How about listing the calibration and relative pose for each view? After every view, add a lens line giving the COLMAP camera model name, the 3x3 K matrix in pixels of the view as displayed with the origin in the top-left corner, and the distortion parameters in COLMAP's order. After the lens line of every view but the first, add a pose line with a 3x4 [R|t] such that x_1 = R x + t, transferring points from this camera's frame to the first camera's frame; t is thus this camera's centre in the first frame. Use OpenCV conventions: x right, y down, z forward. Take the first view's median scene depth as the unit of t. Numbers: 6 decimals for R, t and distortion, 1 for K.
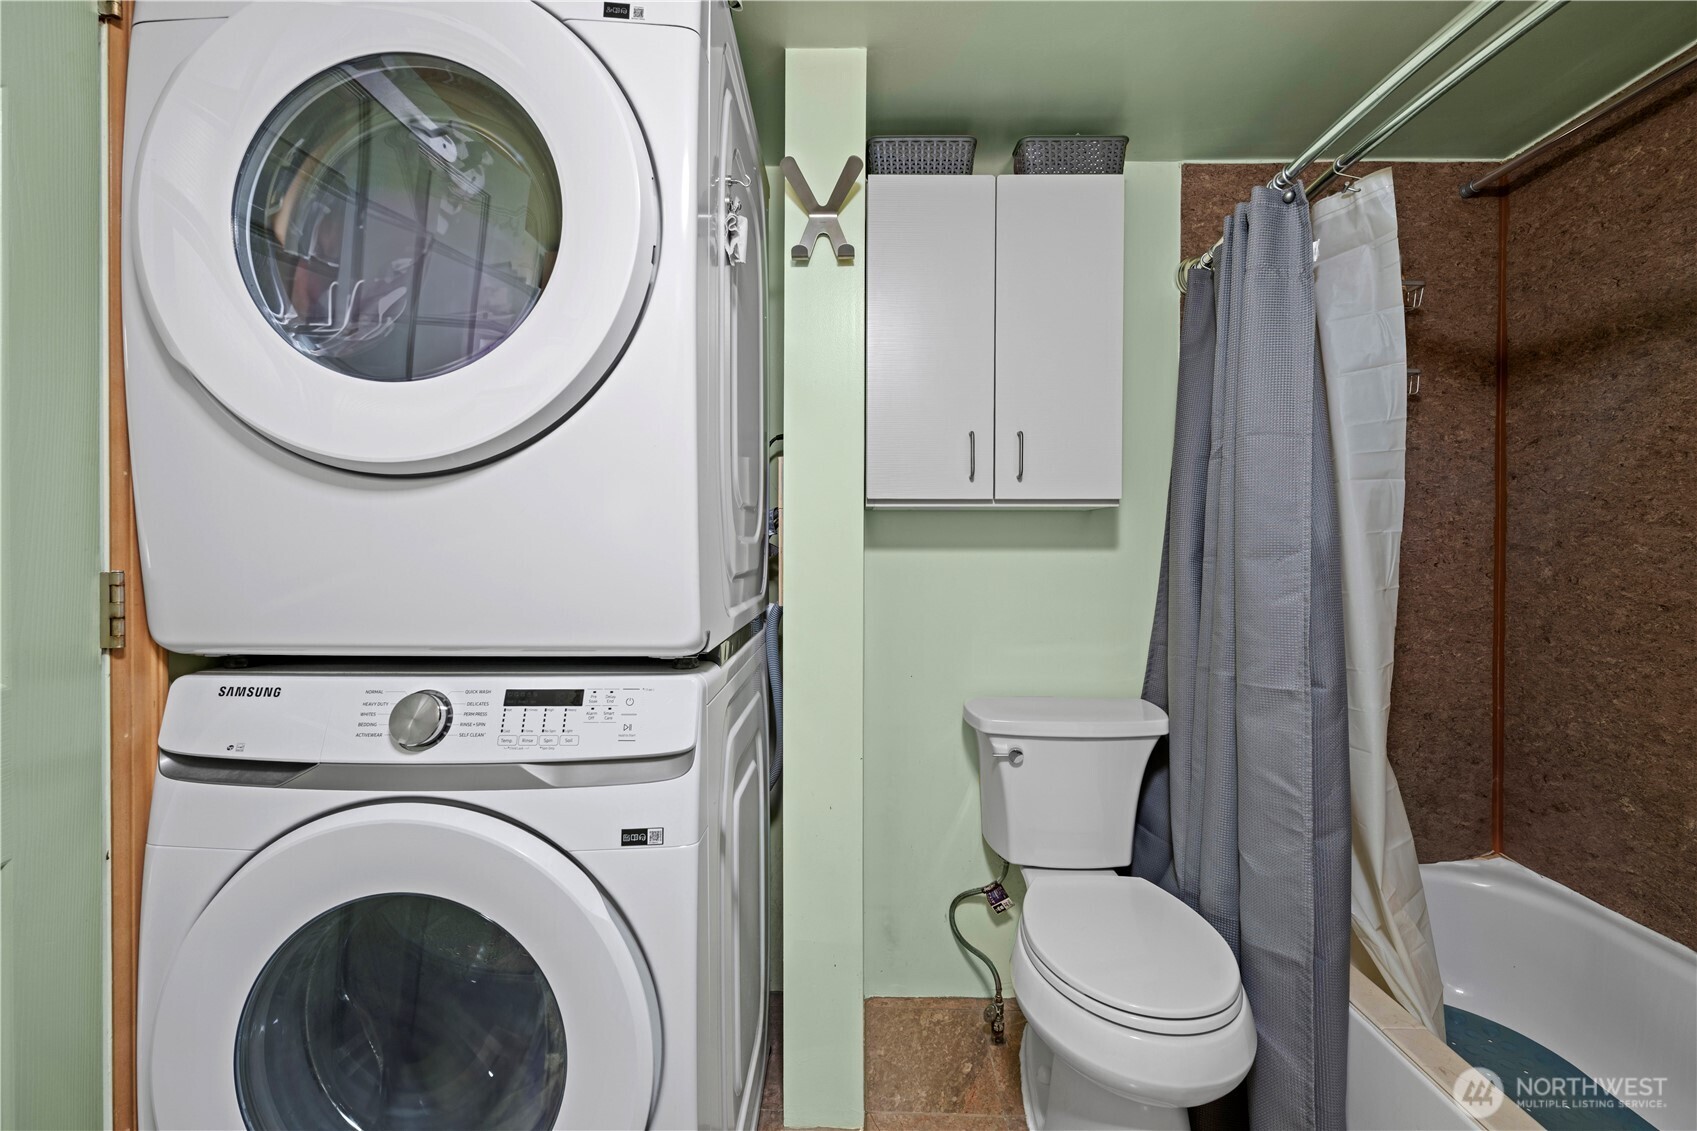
lens RADIAL K [[663.1, 0, 840.4], [0, 663.1, 557.4], [0, 0, 1]] dist [-0.003067, -0.000306]
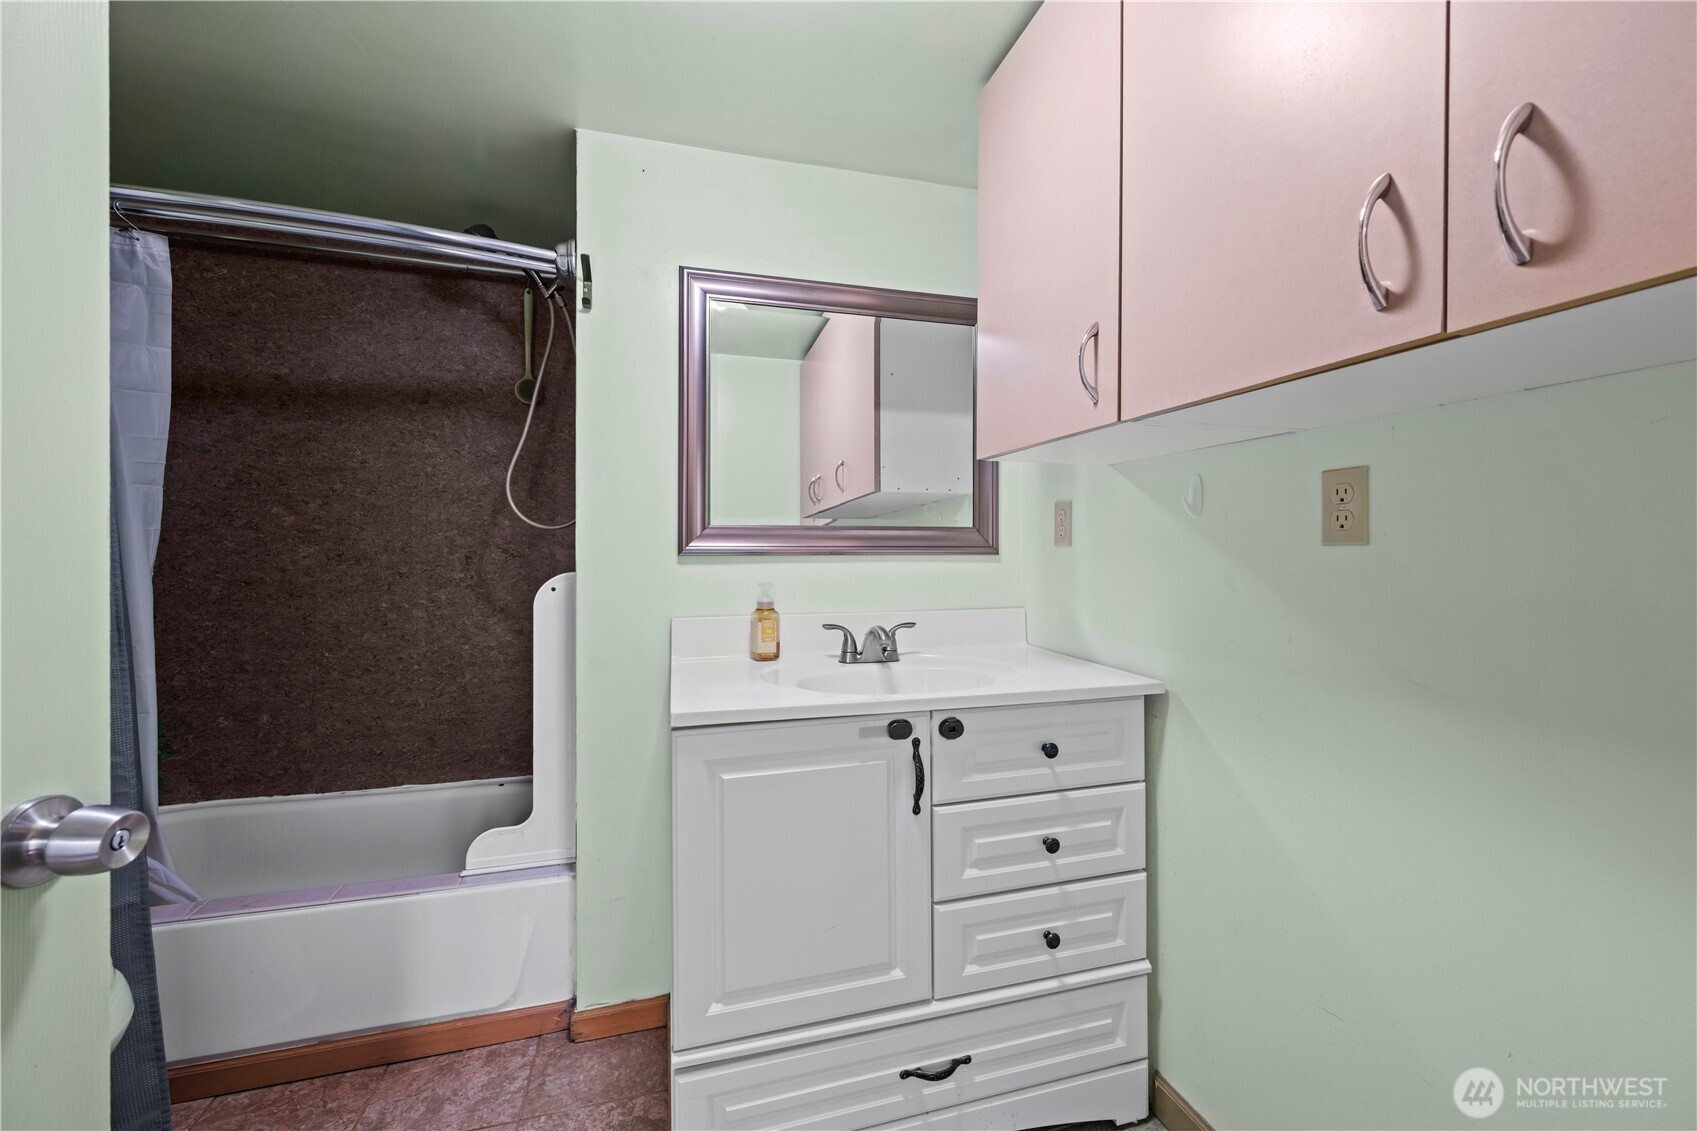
lens RADIAL K [[663.1, 0, 848.7], [0, 663.1, 555.8], [0, 0, 1]] dist [-0.003067, -0.000306]
pose [[-0.298120, -0.012781, 0.954443, -0.607589], [0.005422, 0.999872, 0.015083, -0.002411], [-0.954513, 0.009671, -0.298012, 0.123087]]
